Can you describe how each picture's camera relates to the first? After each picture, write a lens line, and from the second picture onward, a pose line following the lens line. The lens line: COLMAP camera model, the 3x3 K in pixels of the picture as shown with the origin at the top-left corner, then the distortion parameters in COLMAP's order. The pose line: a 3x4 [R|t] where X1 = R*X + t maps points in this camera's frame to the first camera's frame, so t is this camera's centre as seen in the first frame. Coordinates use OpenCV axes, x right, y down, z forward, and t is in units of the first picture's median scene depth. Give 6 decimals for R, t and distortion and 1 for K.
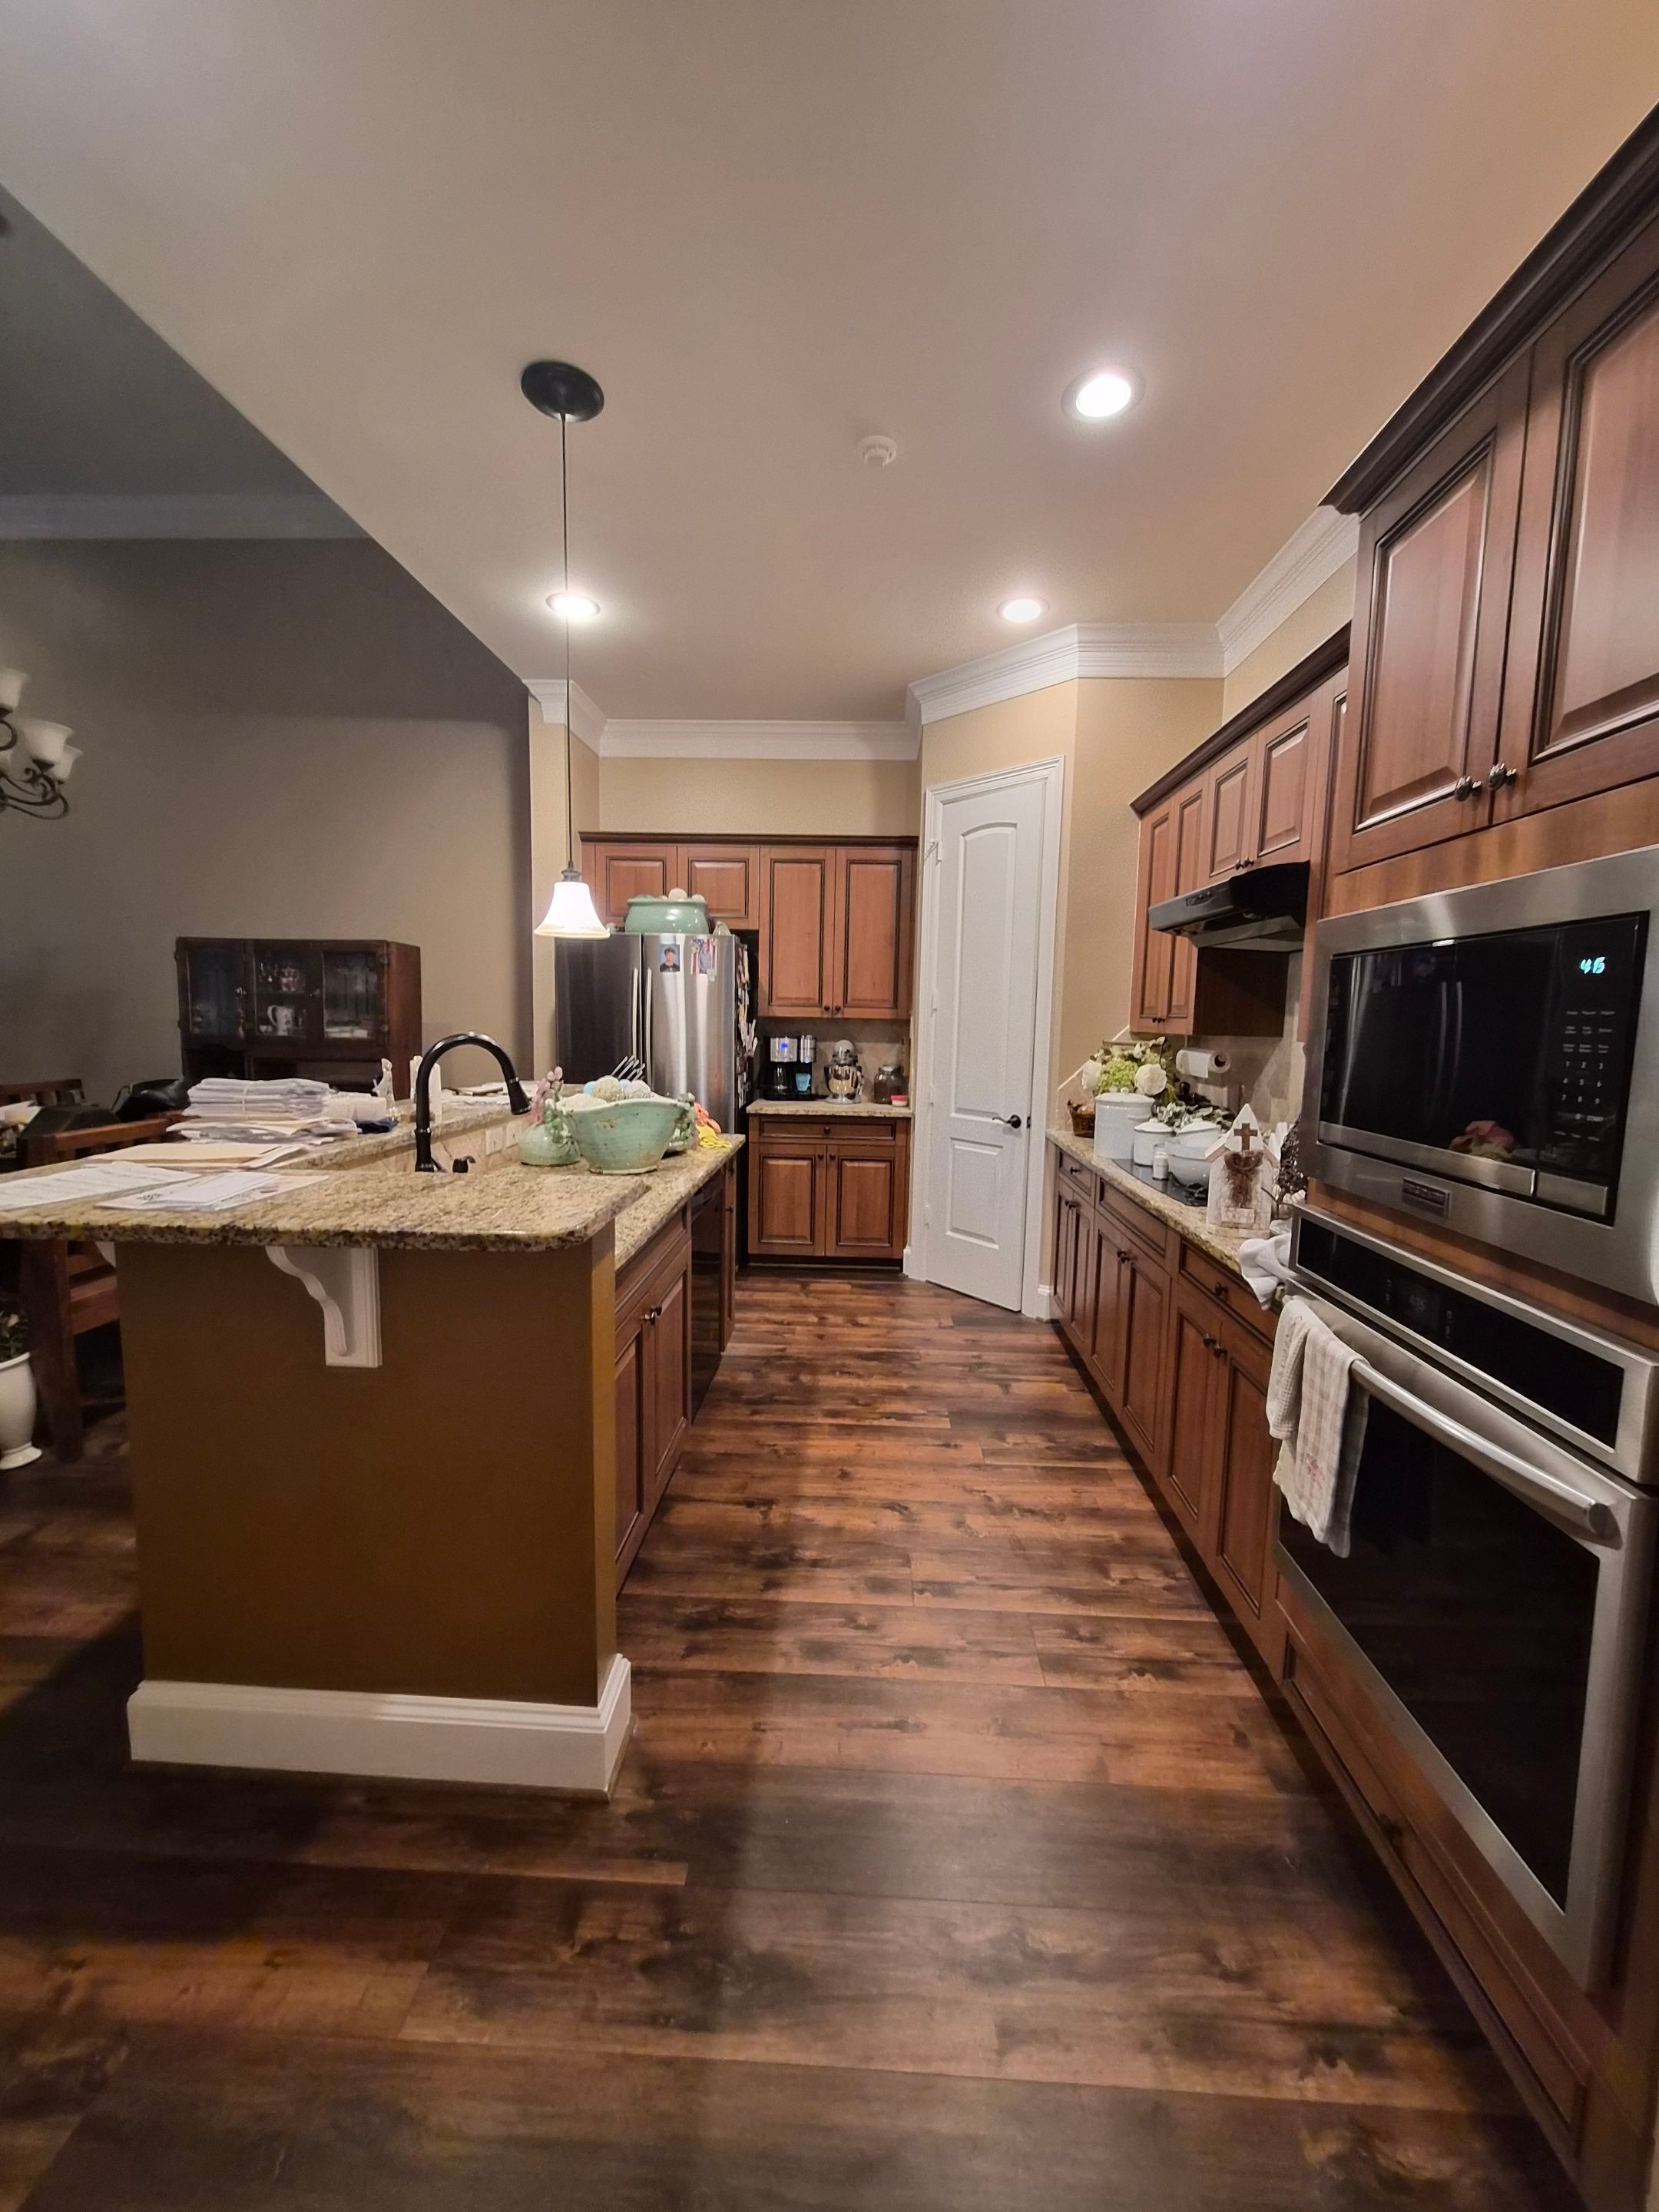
lens RADIAL K [[862.2, 0, 839.2], [0, 862.2, 1113.1], [0, 0, 1]] dist [-0.008968, 0.001377]
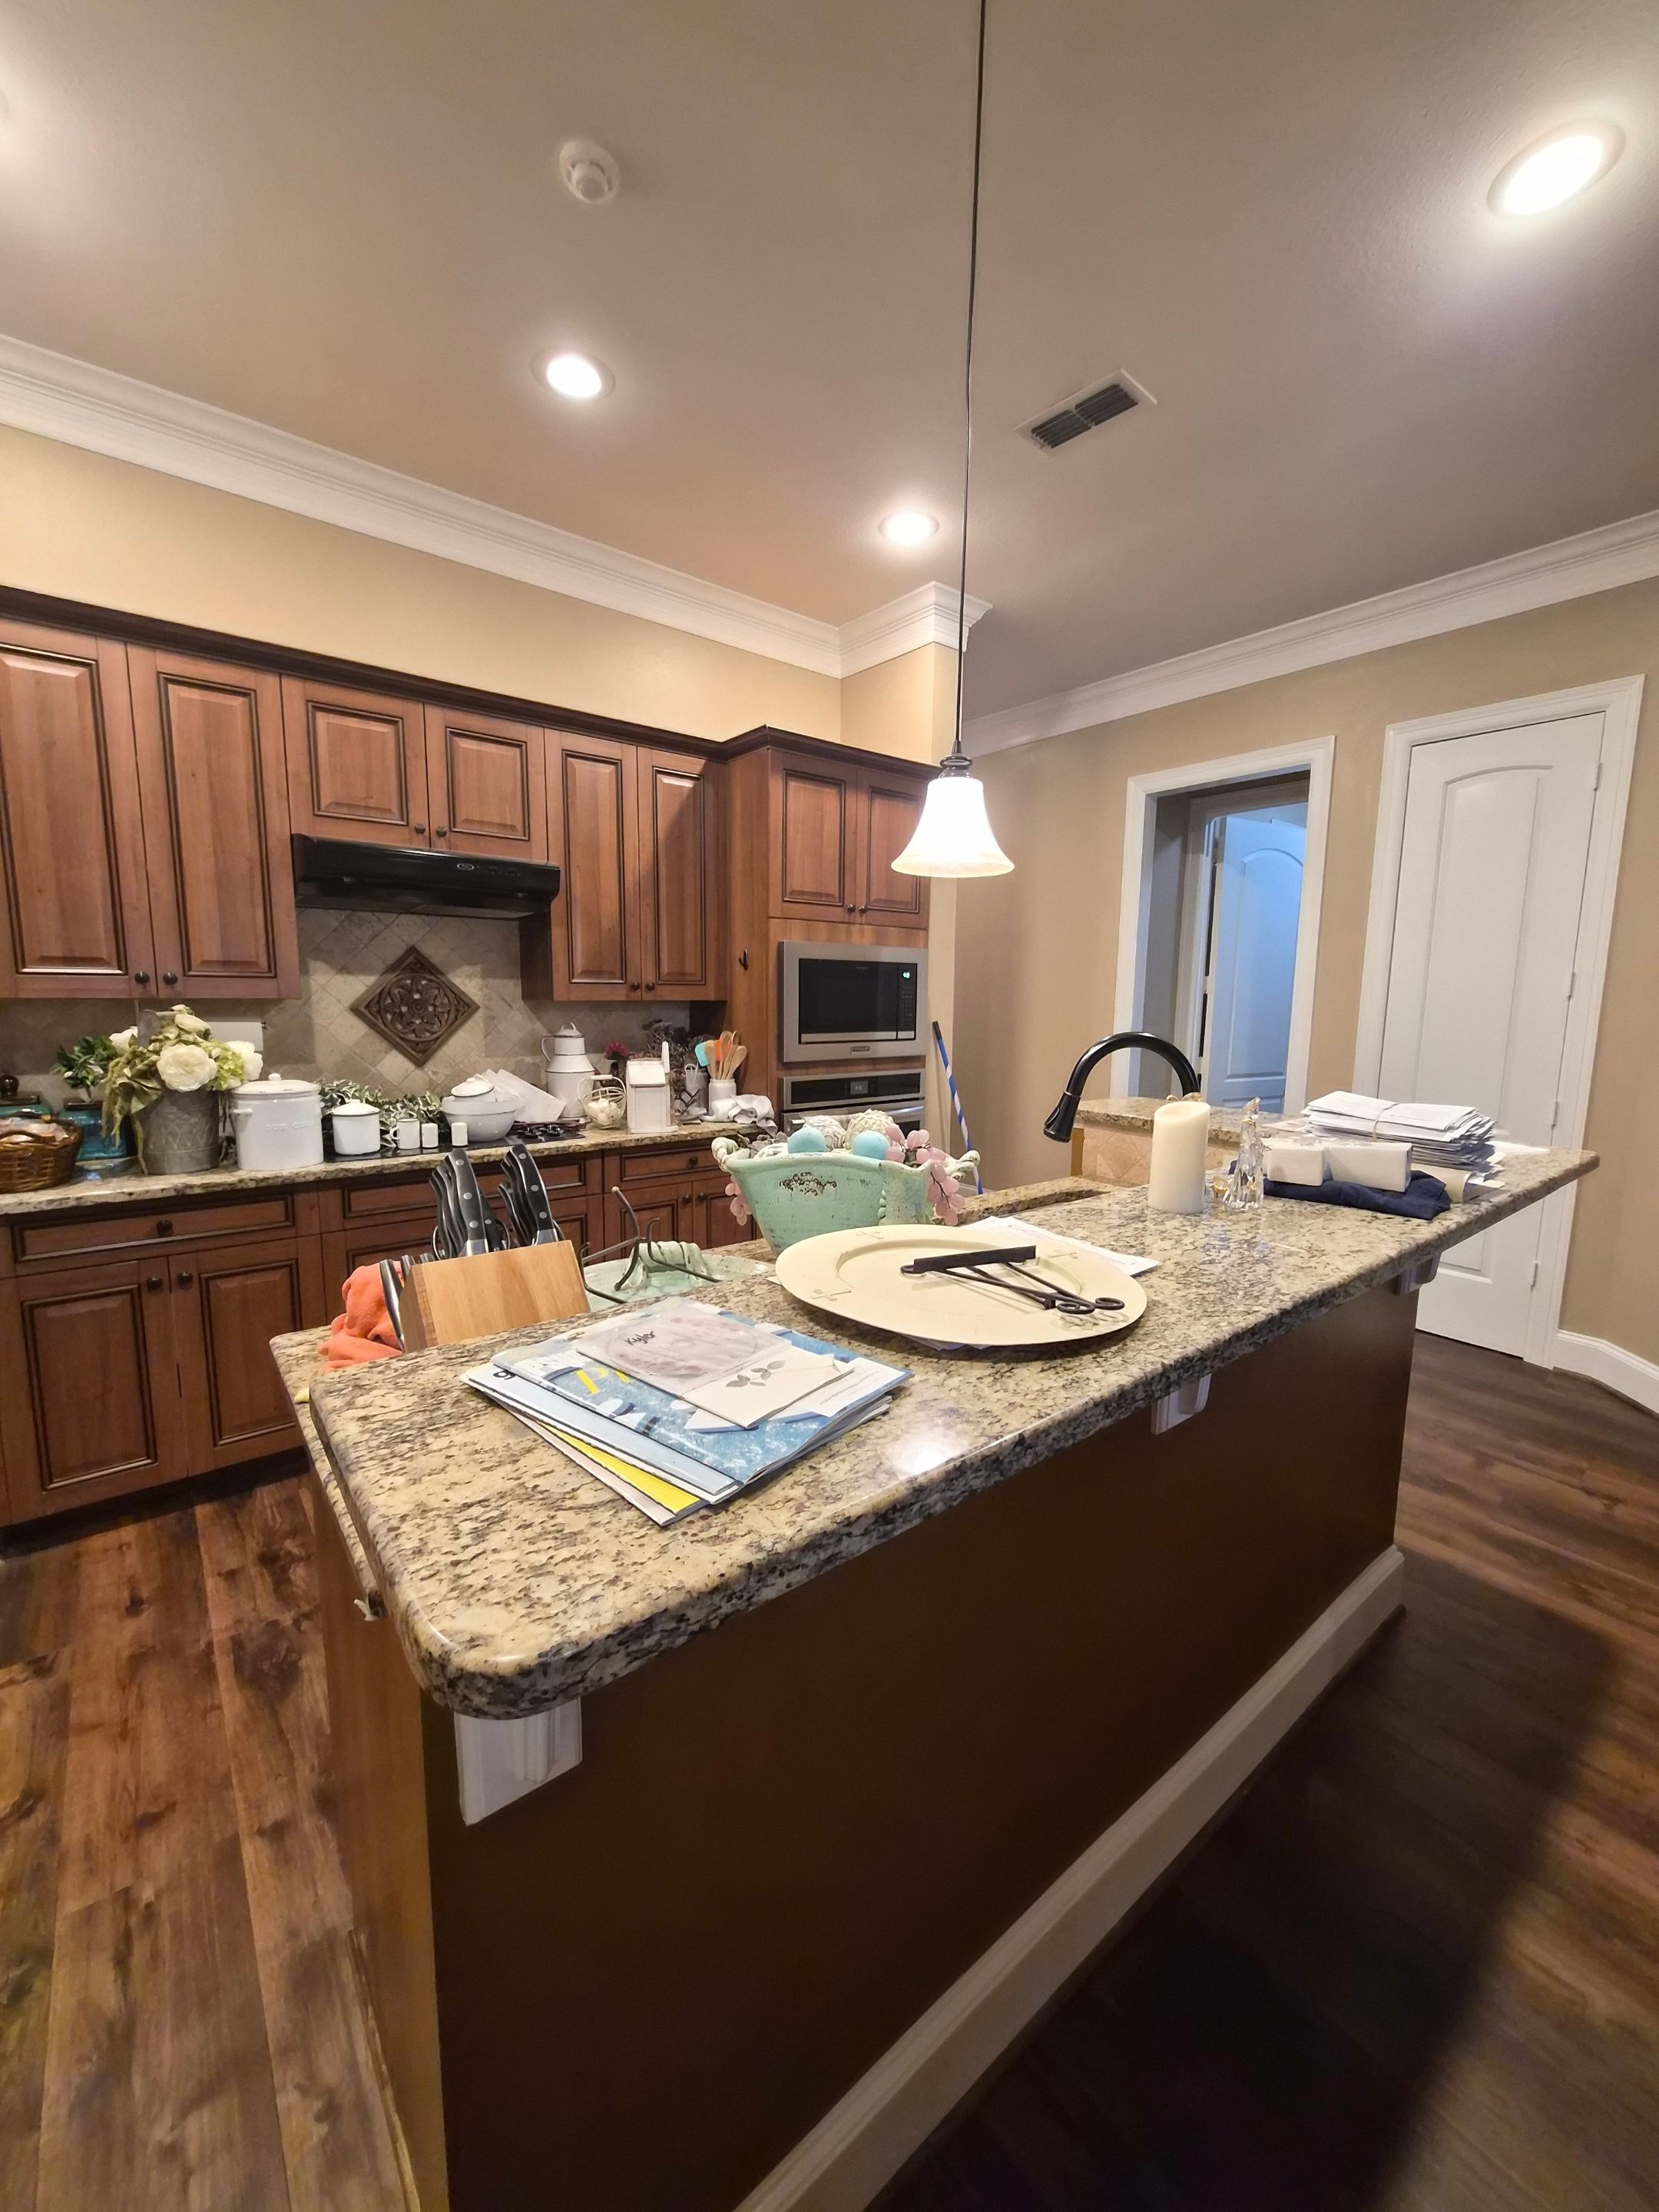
lens RADIAL K [[862.2, 0, 826.2], [0, 862.2, 1105.7], [0, 0, 1]] dist [-0.008968, 0.001377]
pose [[-0.653835, -0.131747, 0.745079, -0.487740], [0.054702, 0.973917, 0.220214, -0.125110], [-0.754657, 0.184741, -0.629574, 1.007788]]
